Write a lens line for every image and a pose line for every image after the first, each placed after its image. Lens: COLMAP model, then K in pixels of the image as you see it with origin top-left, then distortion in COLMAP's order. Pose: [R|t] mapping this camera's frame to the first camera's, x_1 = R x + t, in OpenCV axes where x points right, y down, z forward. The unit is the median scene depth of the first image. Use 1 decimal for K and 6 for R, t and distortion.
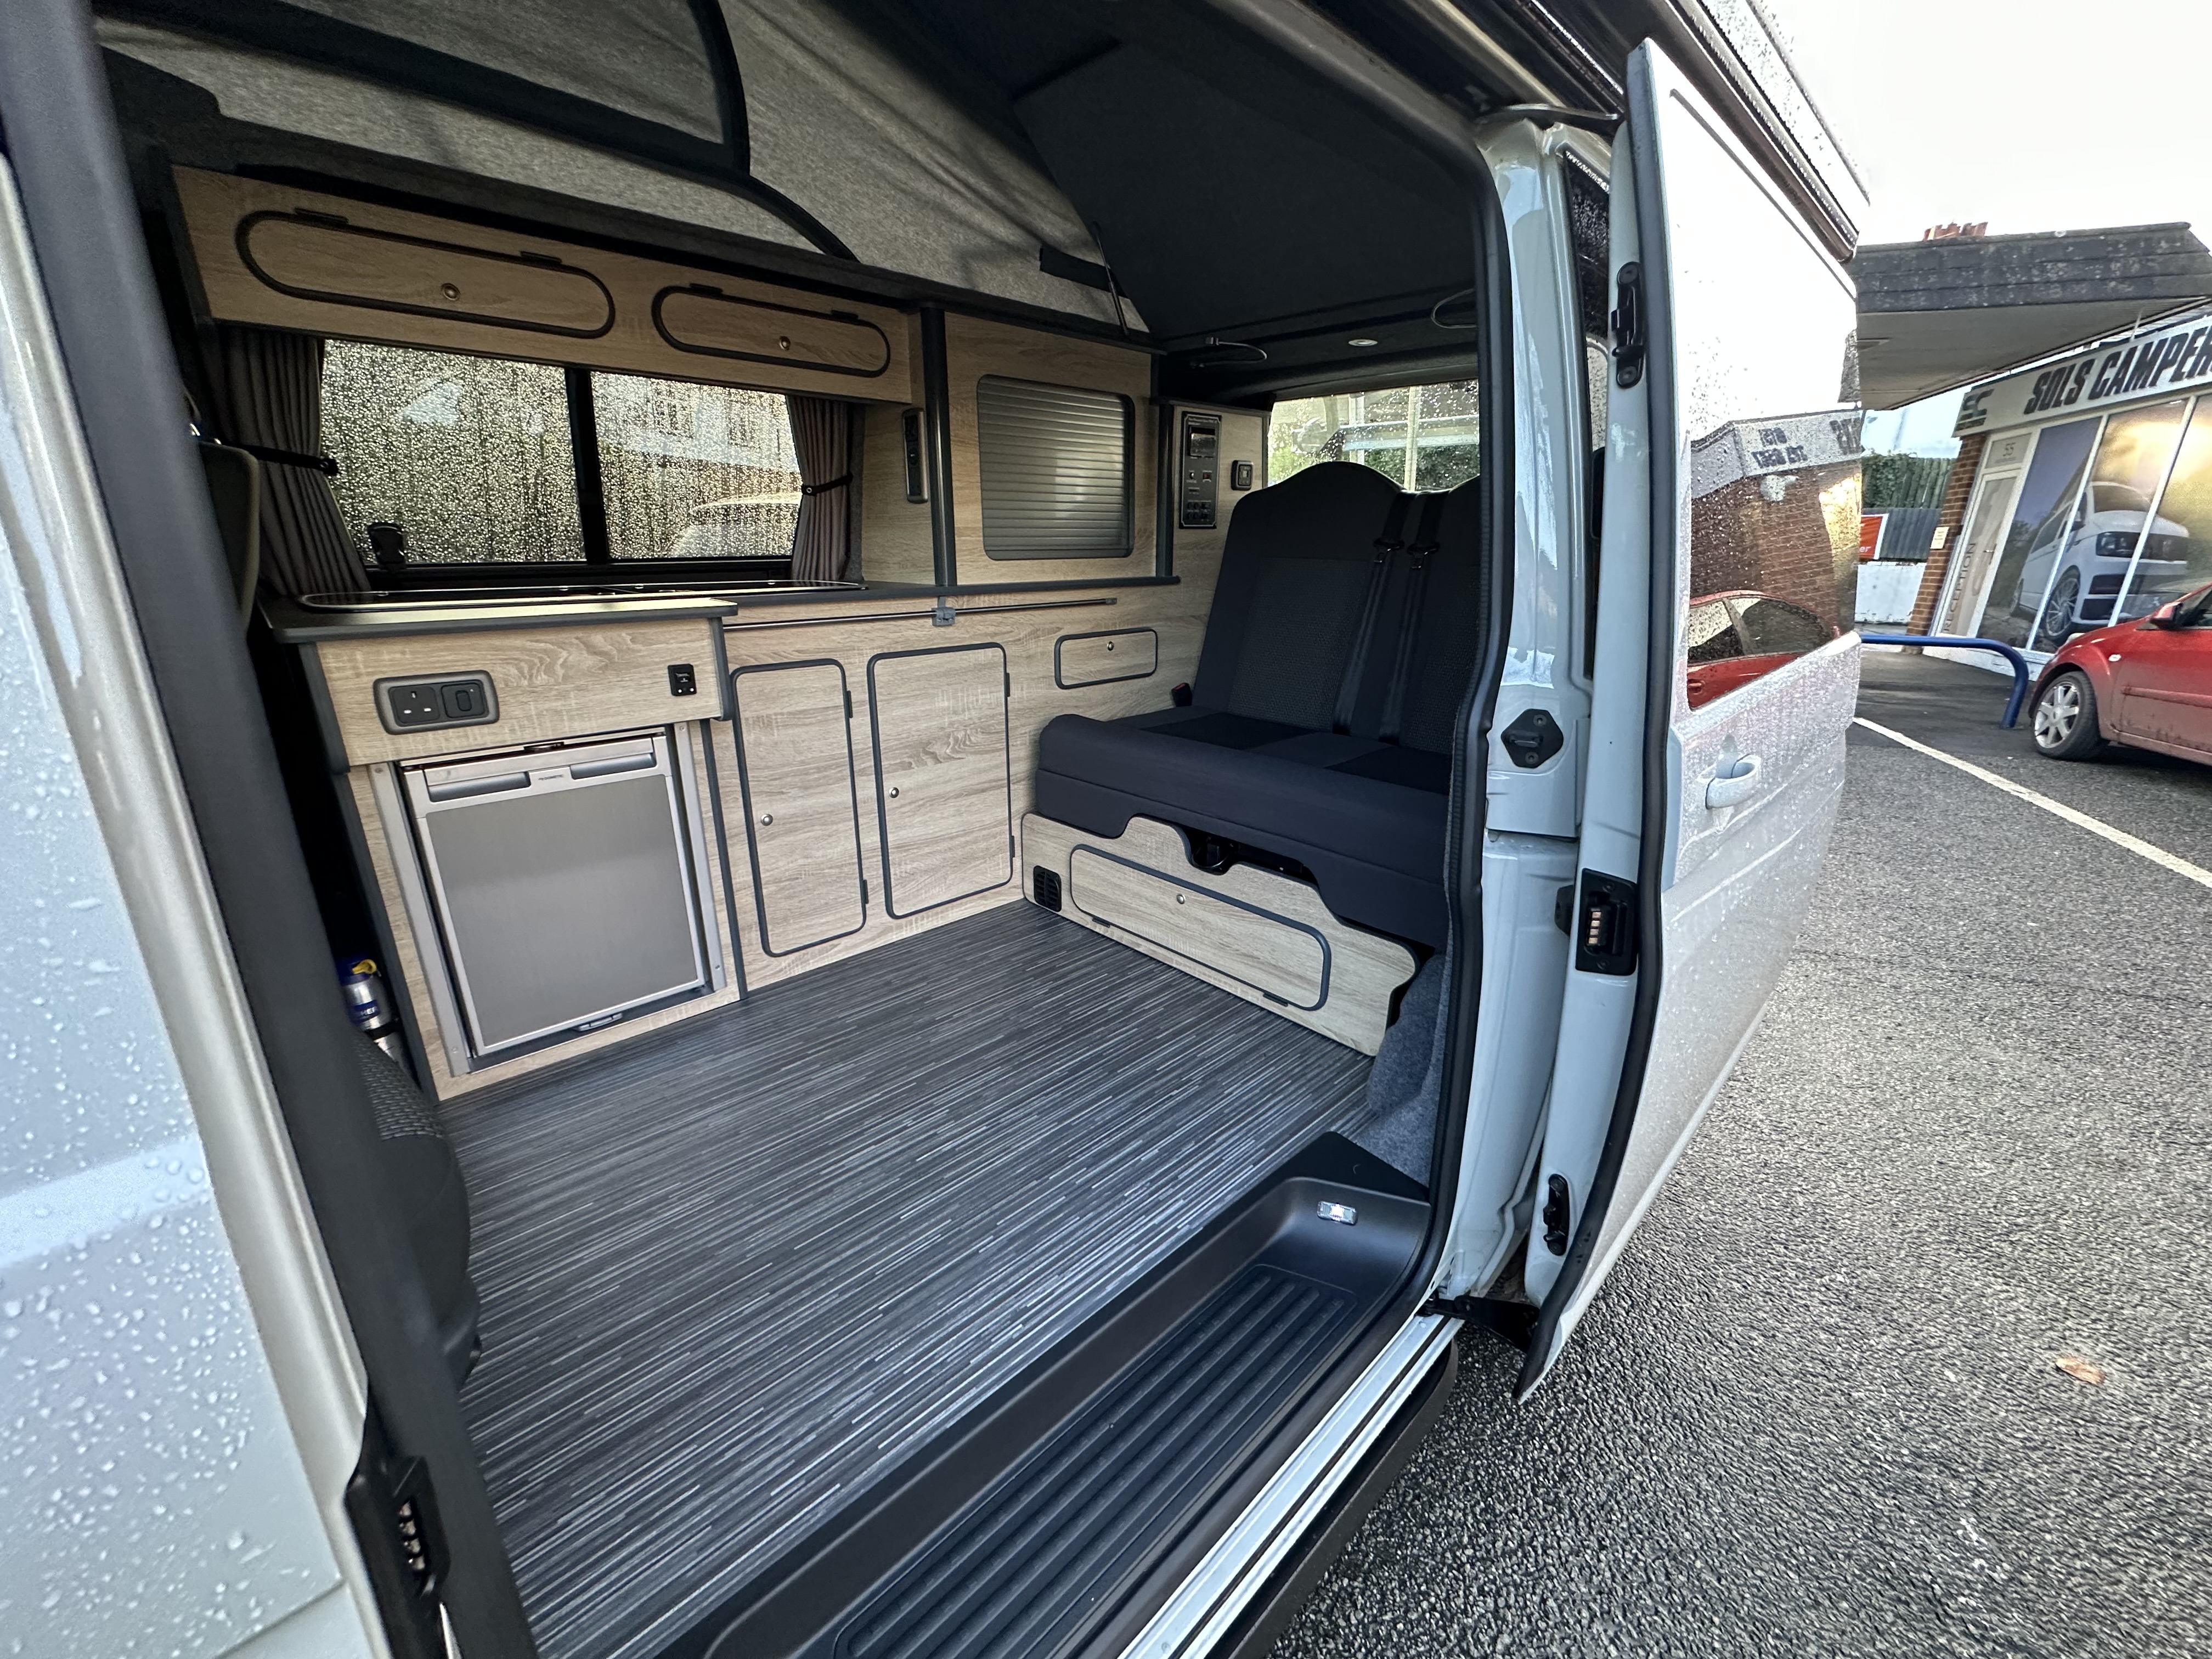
lens RADIAL K [[879.2, 0, 1106.0], [0, 879.2, 829.5], [0, 0, 1]] dist [0.002067, -0.000233]
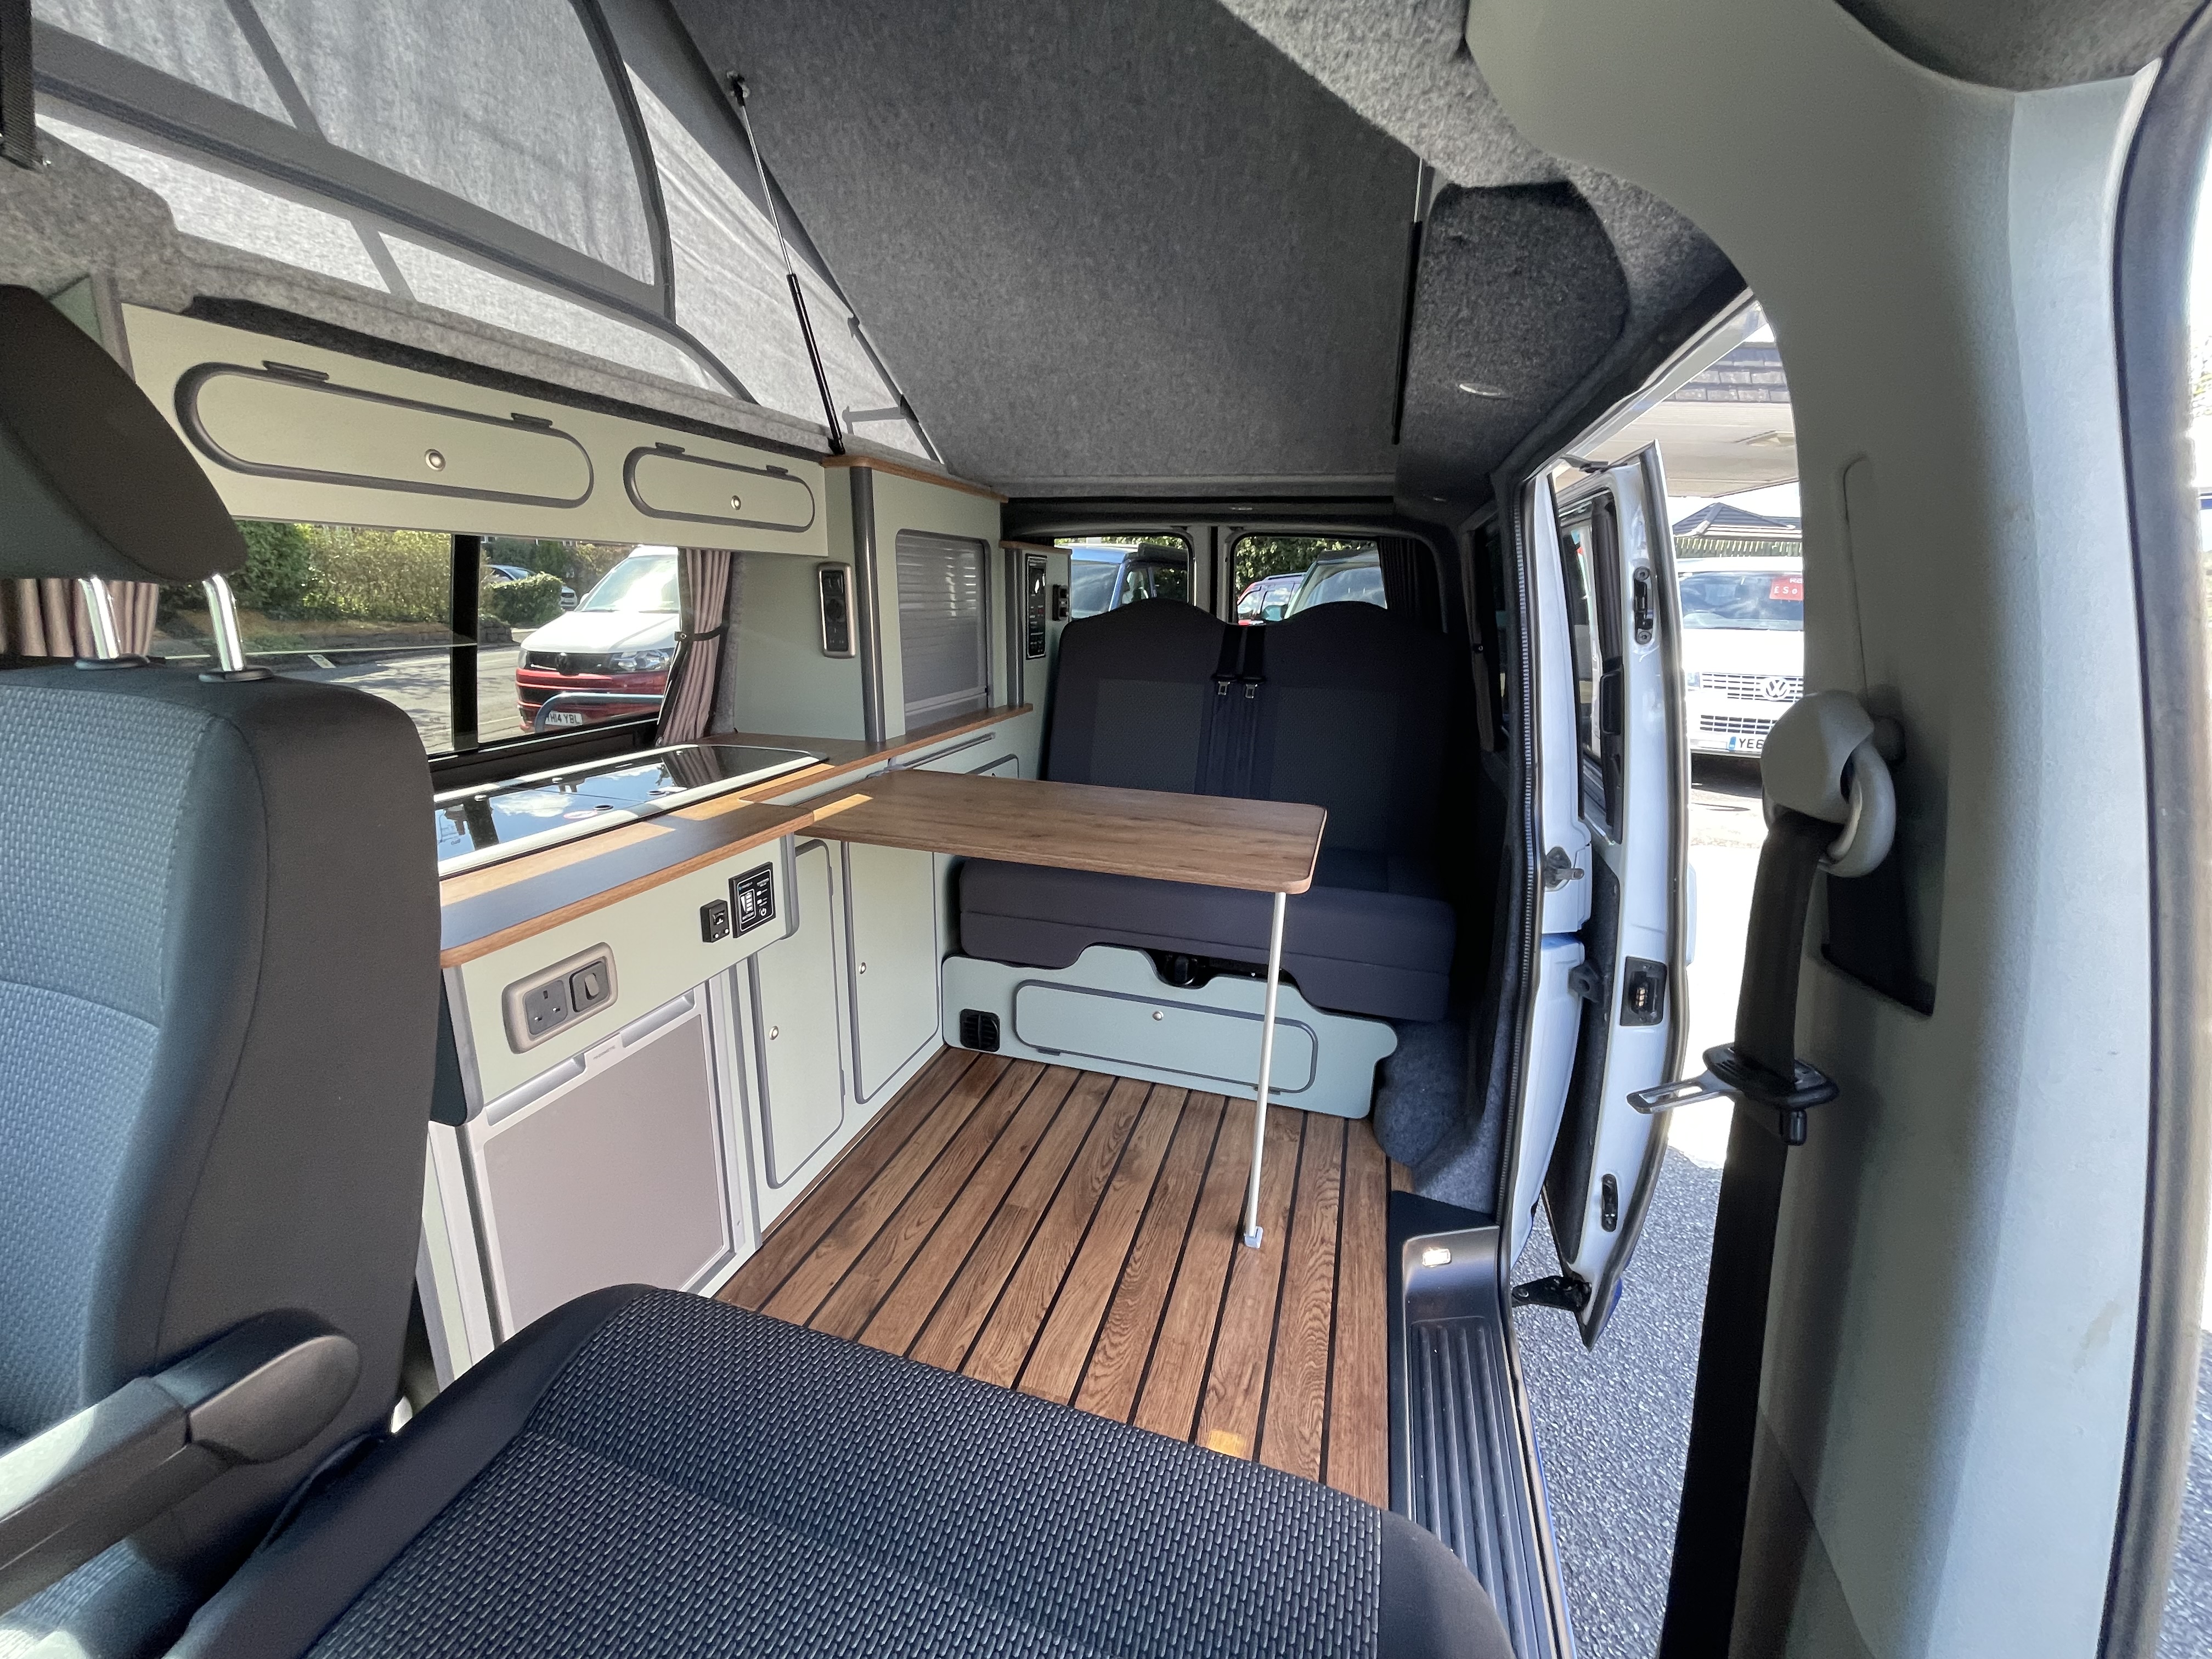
lens RADIAL K [[886.9, 0, 1106.0], [0, 886.9, 829.5], [0, 0, 1]] dist [-0.000788, 0.011598]
pose [[0.876063, -0.120583, 0.466875, -0.457951], [0.146562, 0.989008, -0.019577, -0.138239], [-0.459383, 0.085577, 0.884106, 0.048673]]
